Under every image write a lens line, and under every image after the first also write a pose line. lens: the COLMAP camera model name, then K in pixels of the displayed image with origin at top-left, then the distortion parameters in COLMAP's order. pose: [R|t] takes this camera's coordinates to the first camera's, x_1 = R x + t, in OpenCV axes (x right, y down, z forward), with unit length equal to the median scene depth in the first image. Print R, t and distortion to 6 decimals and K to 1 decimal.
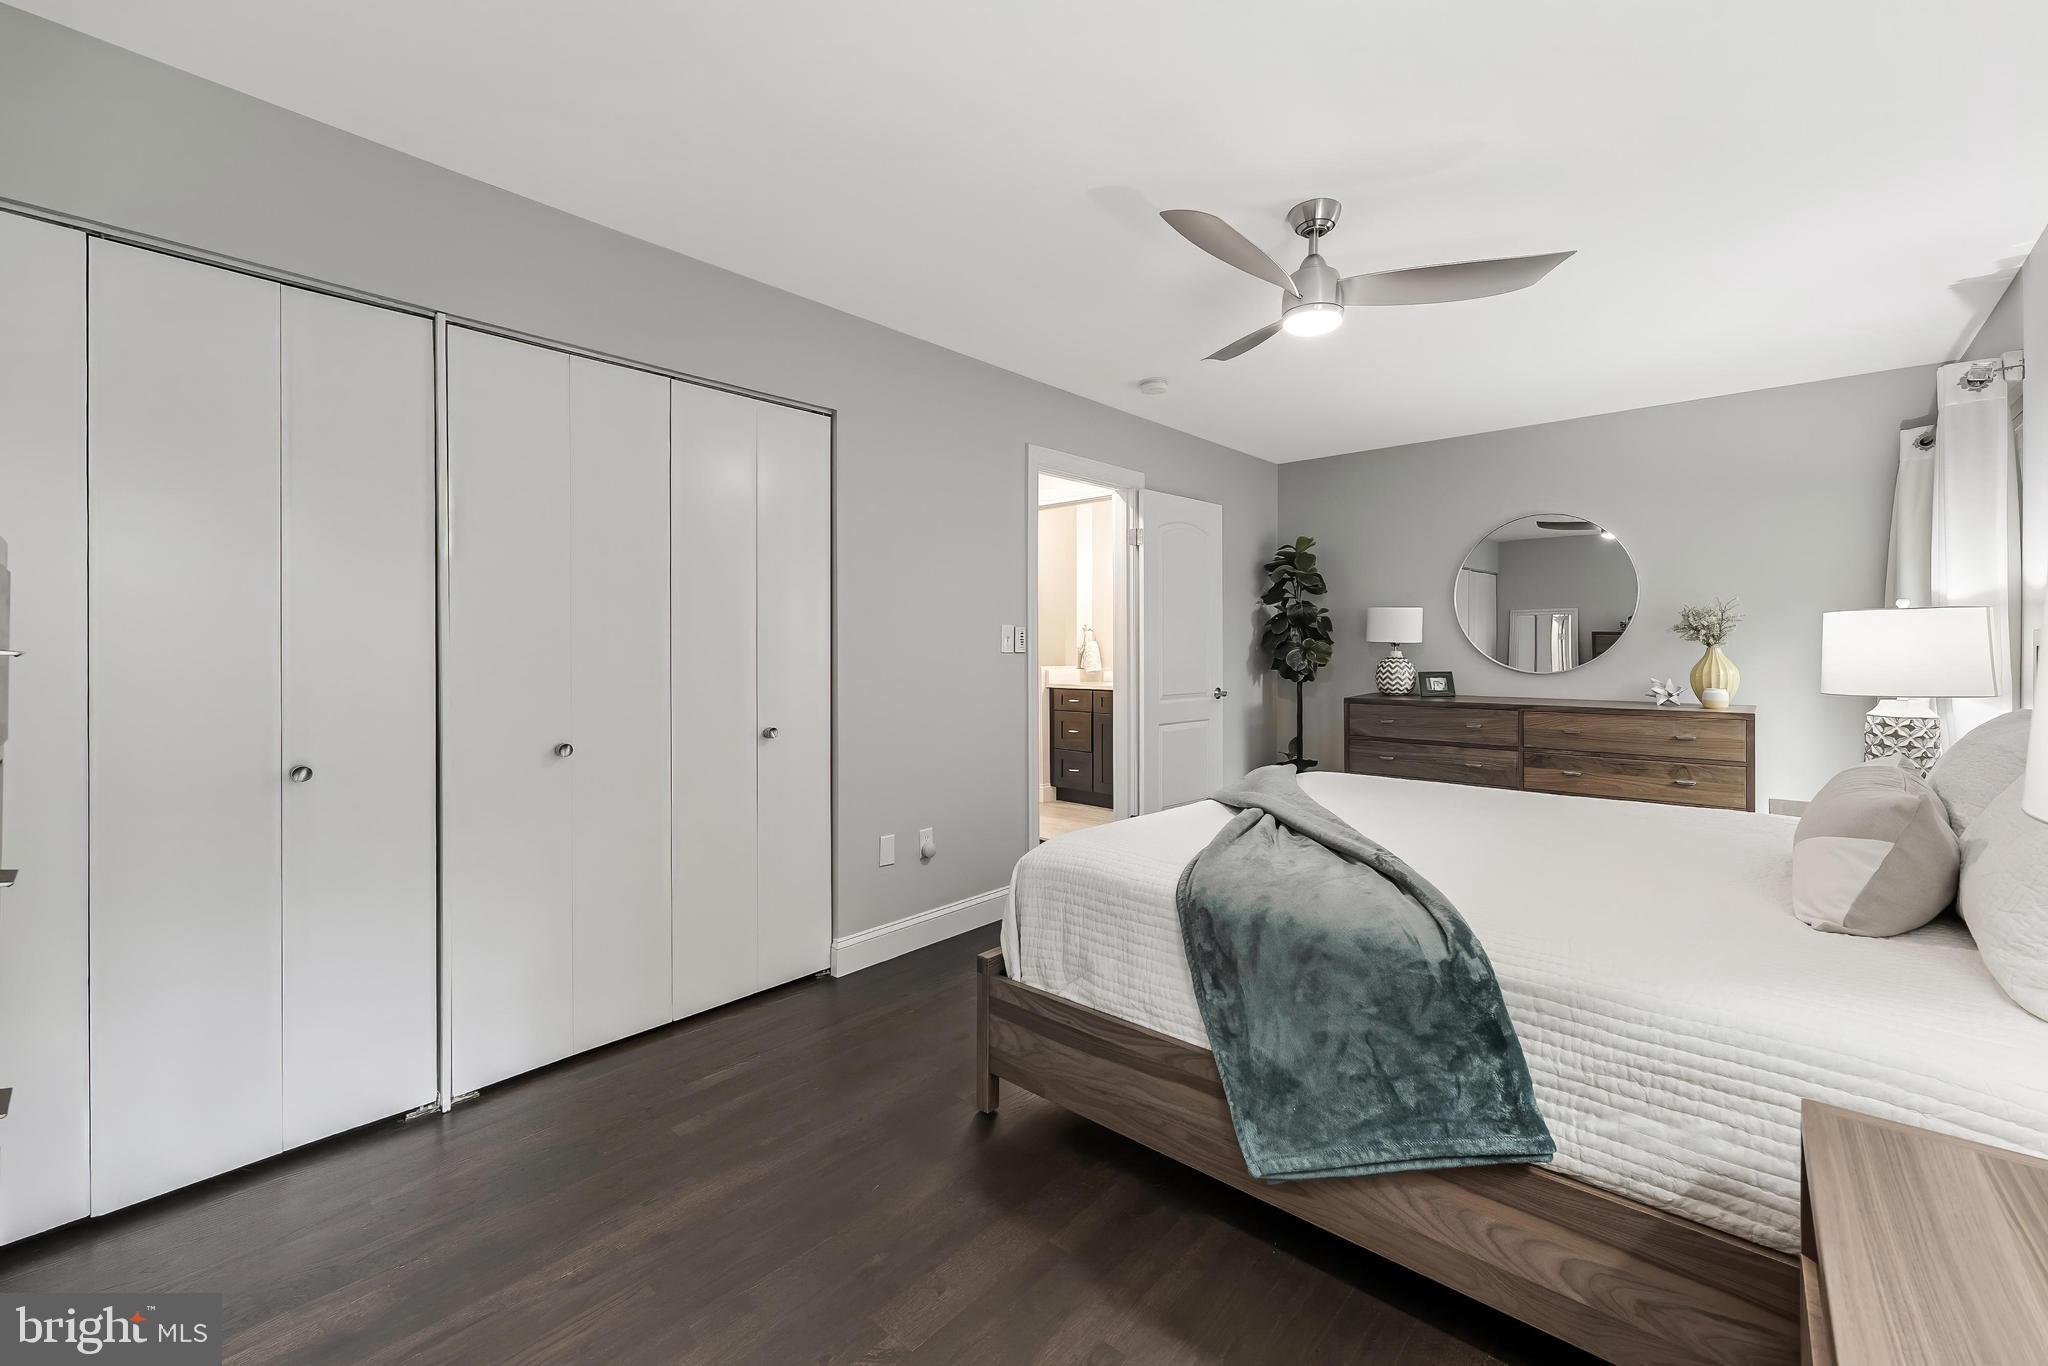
lens RADIAL K [[835.0, 0, 1039.8], [0, 835.0, 654.0], [0, 0, 1]] dist [0.001902, 0.000245]
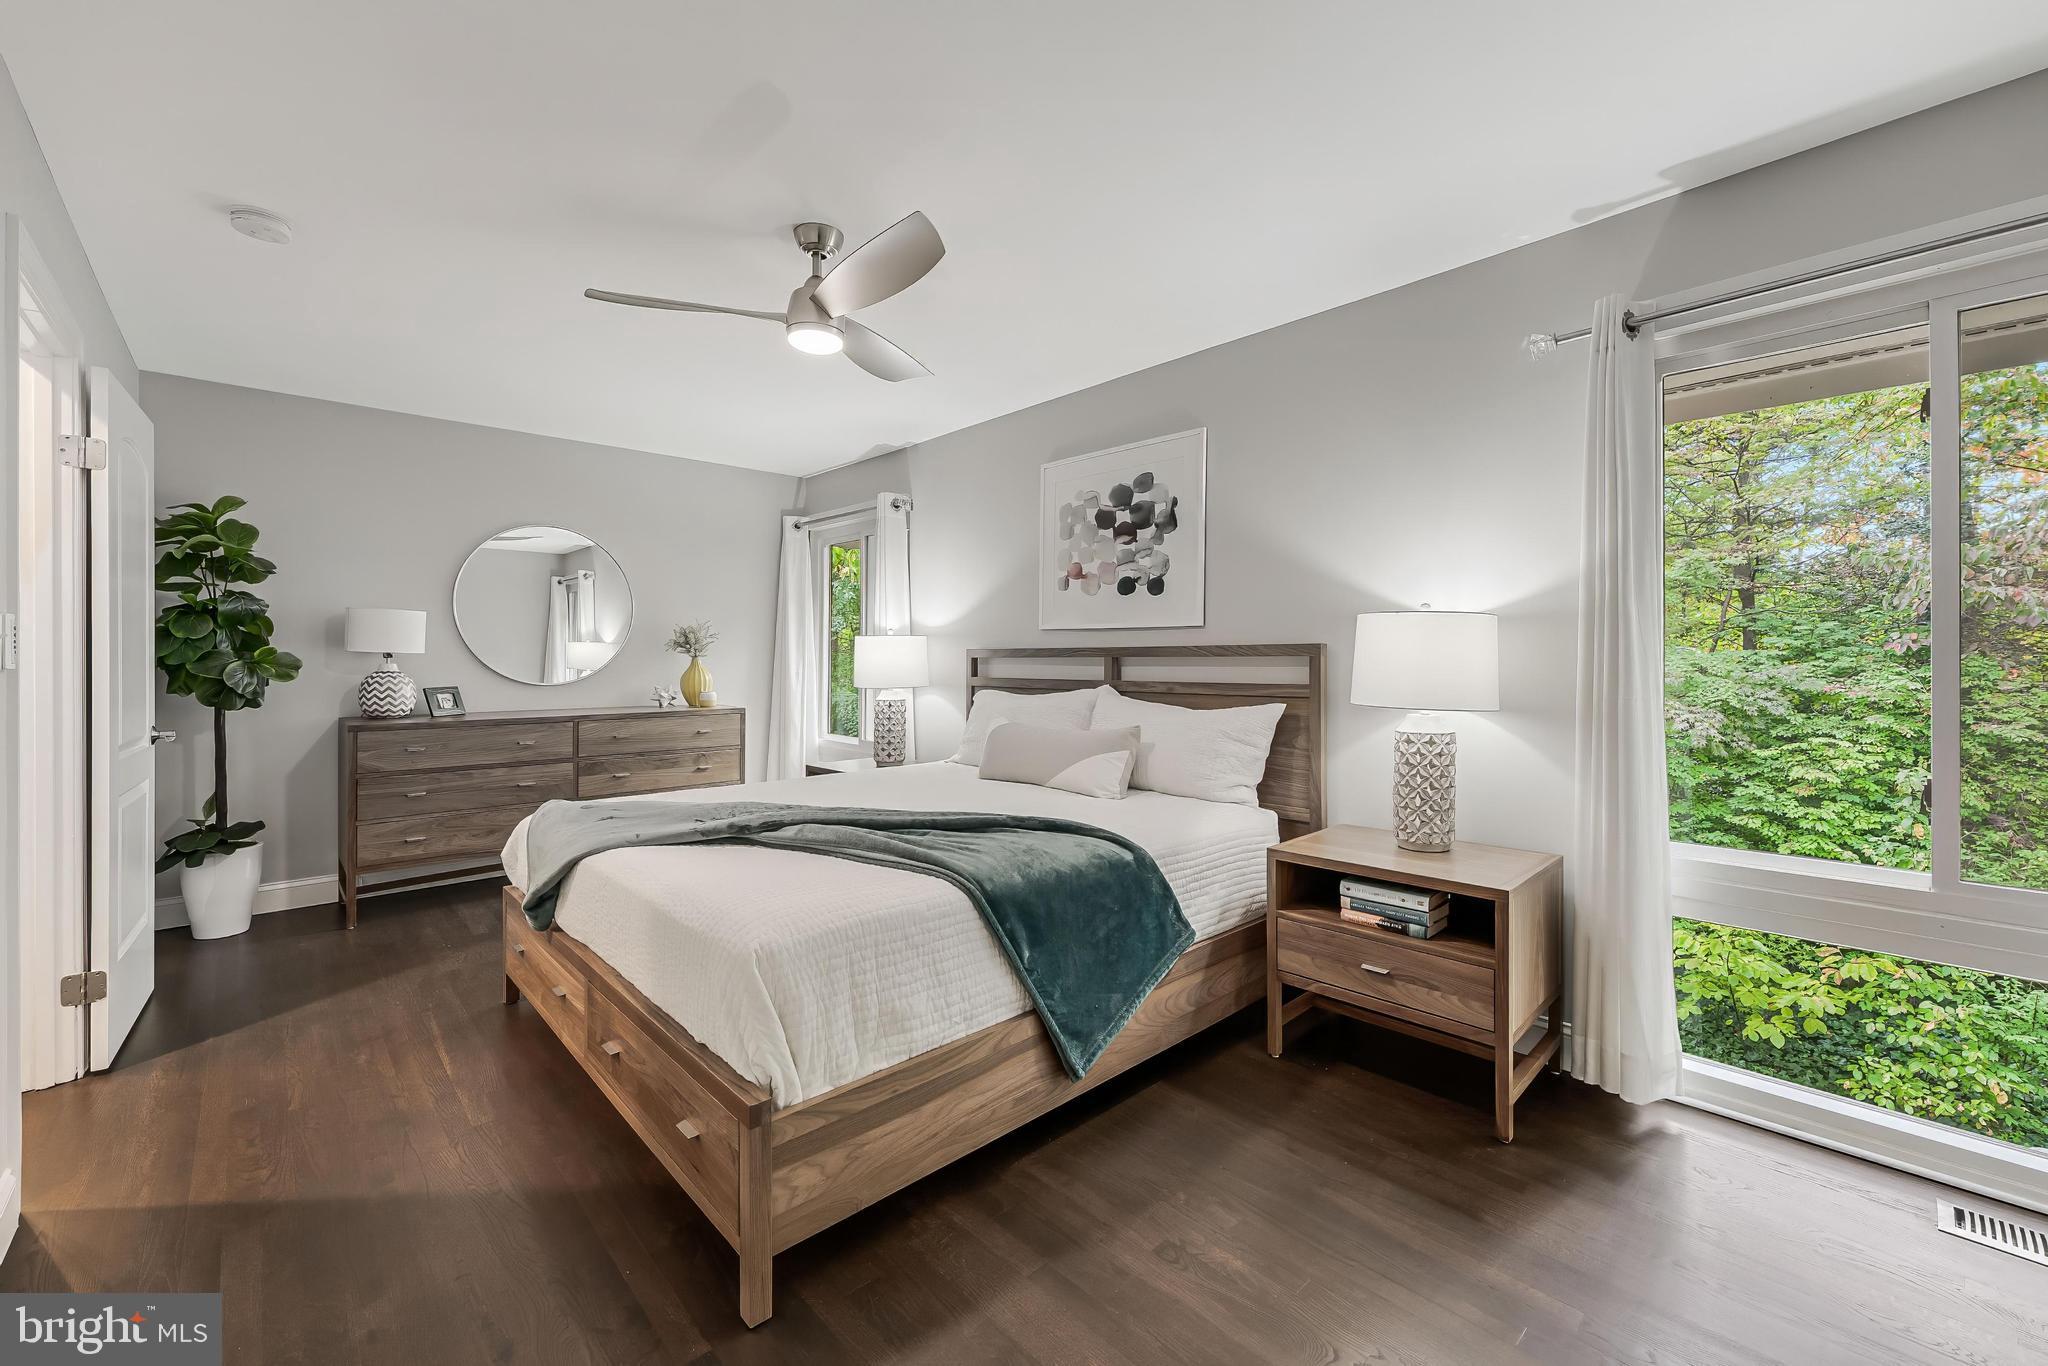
lens RADIAL K [[835.0, 0, 1039.8], [0, 835.0, 654.0], [0, 0, 1]] dist [0.001902, 0.000245]
pose [[0.093245, 0.004402, 0.995634, -0.396852], [0.009673, 0.999939, -0.005327, -0.002473], [-0.995596, 0.010128, 0.093196, 0.373213]]
